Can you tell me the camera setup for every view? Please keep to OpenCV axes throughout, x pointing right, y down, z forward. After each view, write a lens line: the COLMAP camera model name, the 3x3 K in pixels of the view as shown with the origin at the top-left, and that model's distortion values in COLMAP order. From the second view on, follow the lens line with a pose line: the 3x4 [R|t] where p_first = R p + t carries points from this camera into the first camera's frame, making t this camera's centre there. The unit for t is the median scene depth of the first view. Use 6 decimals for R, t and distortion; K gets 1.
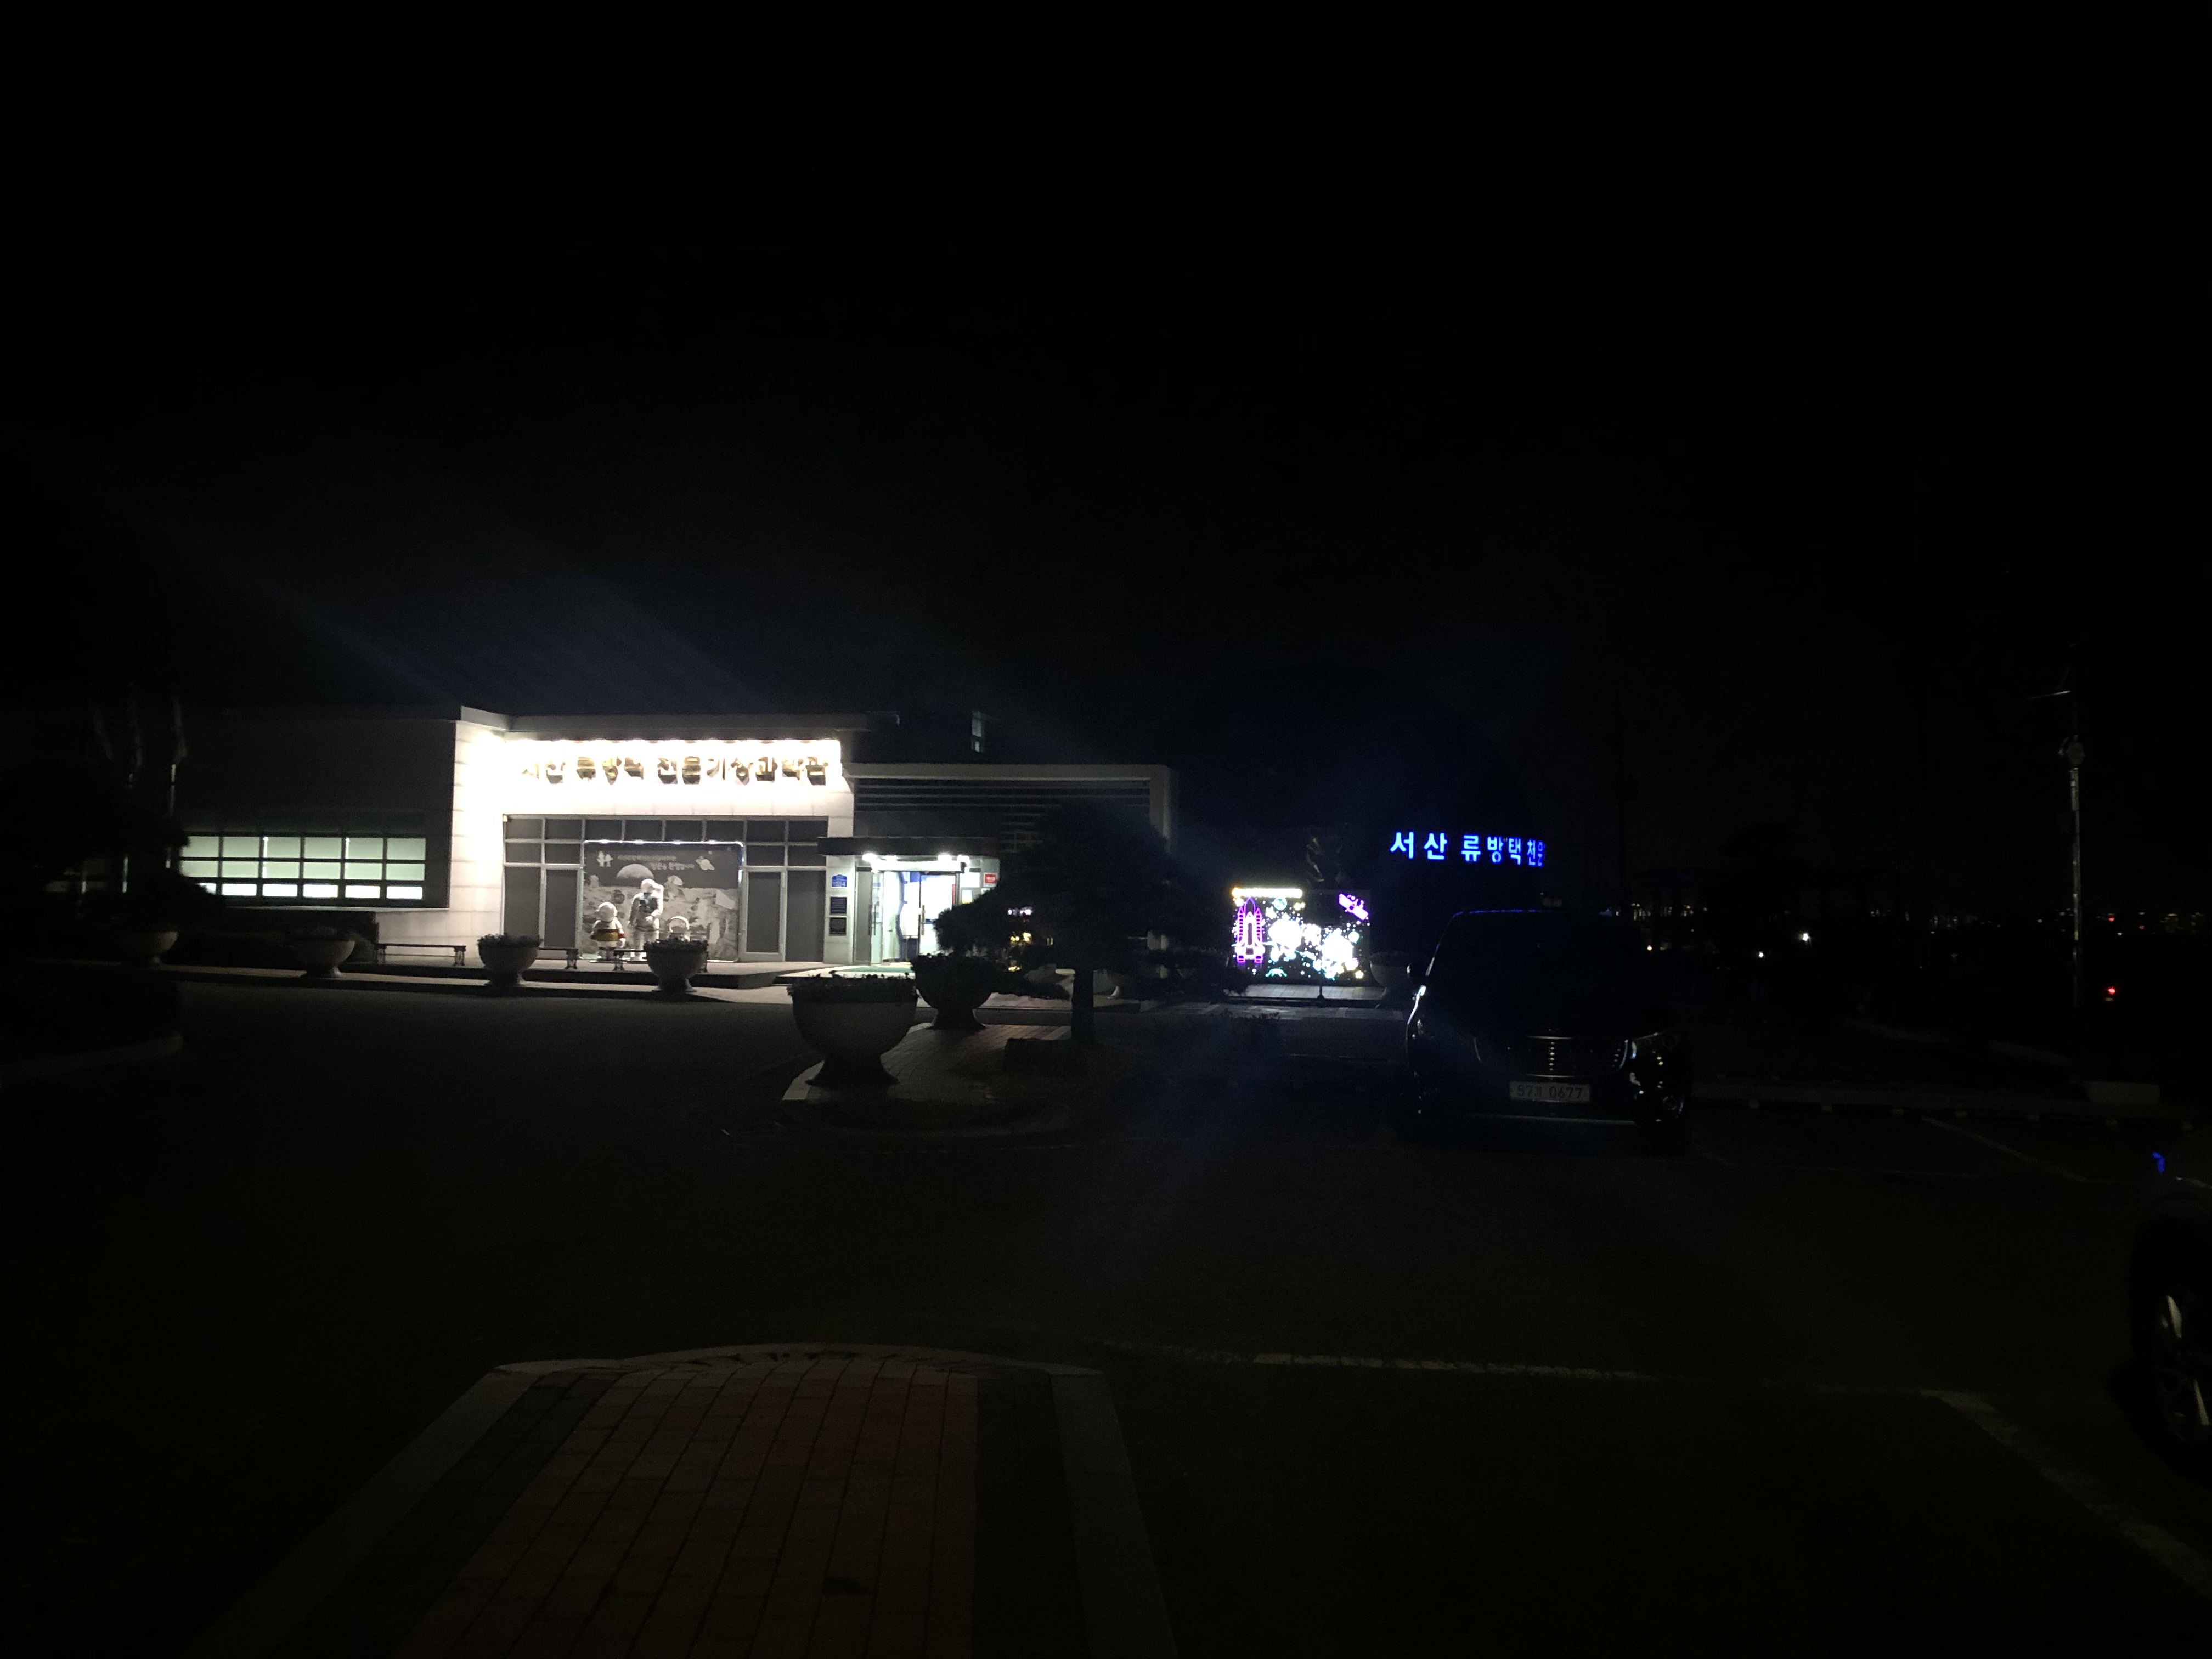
lens RADIAL K [[1826.7, 0, 1112.7], [0, 1826.7, 829.0], [0, 0, 1]] dist [0.046172, -0.013602]
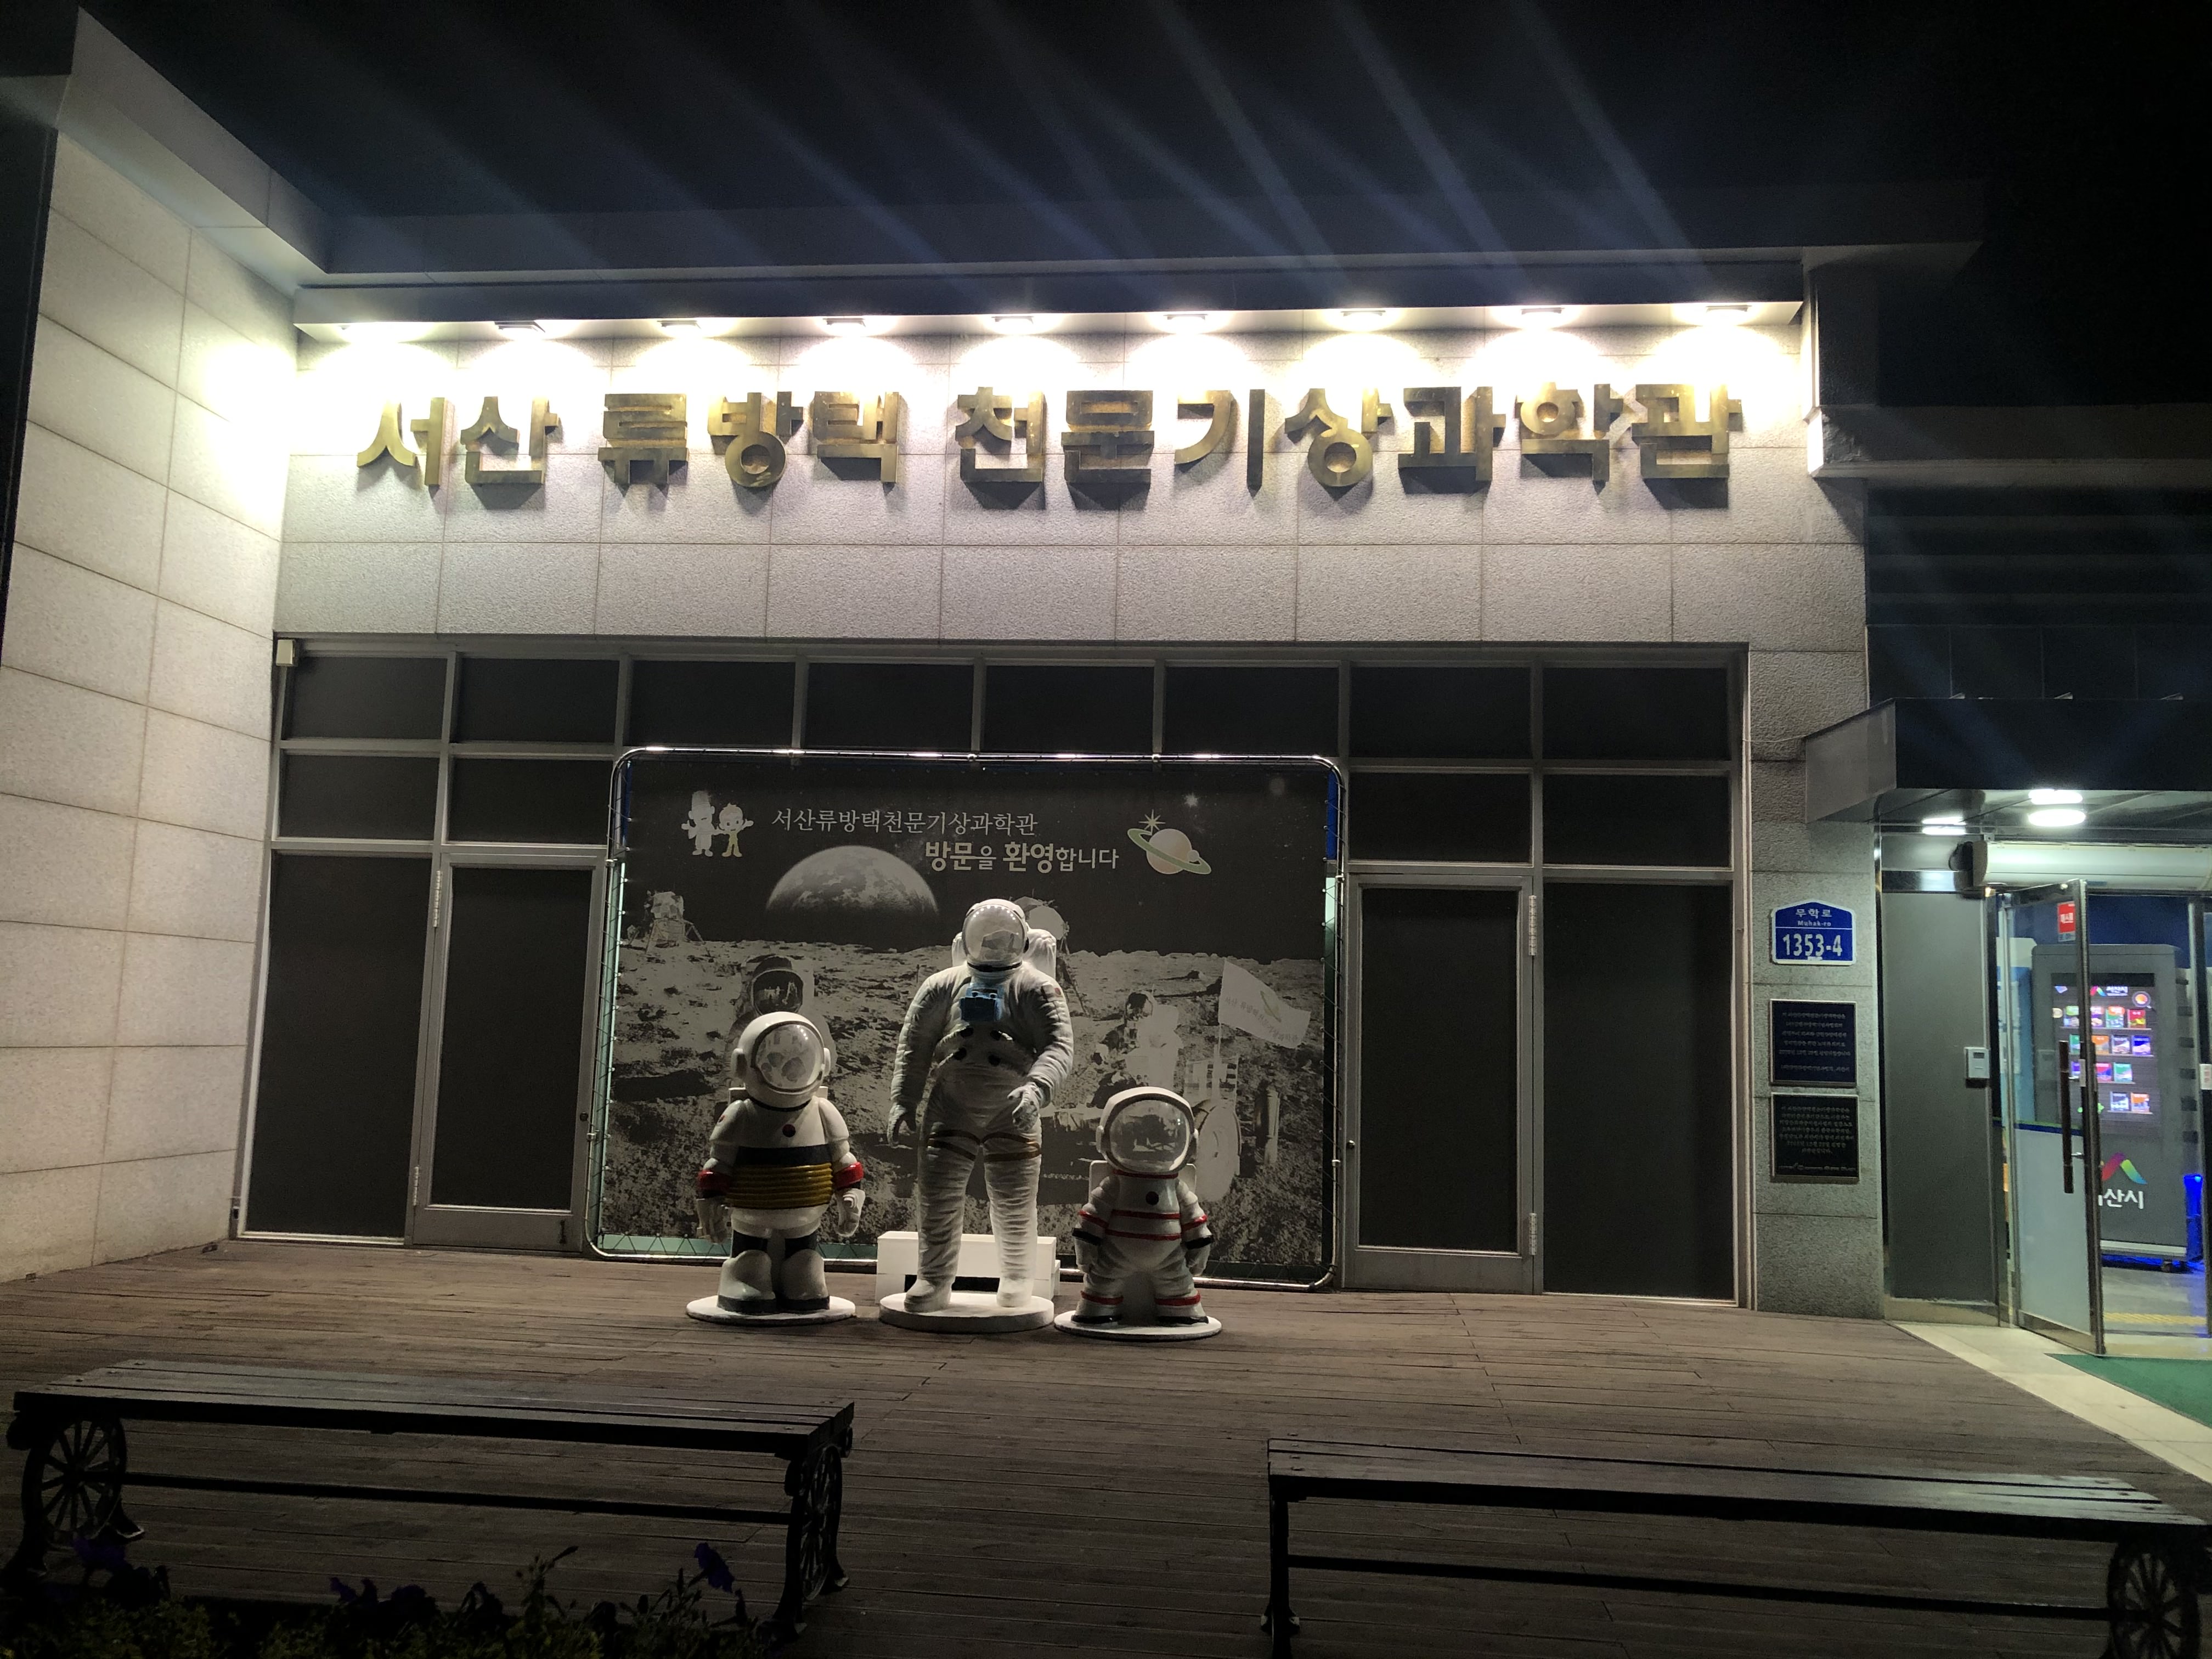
lens RADIAL K [[1826.7, 0, 1099.9], [0, 1826.7, 825.1], [0, 0, 1]] dist [0.046172, -0.013602]
pose [[0.996035, 0.024609, 0.085494, -0.251387], [-0.018626, 0.997367, -0.070088, 0.032417], [-0.086994, 0.068217, 0.993870, 0.773094]]
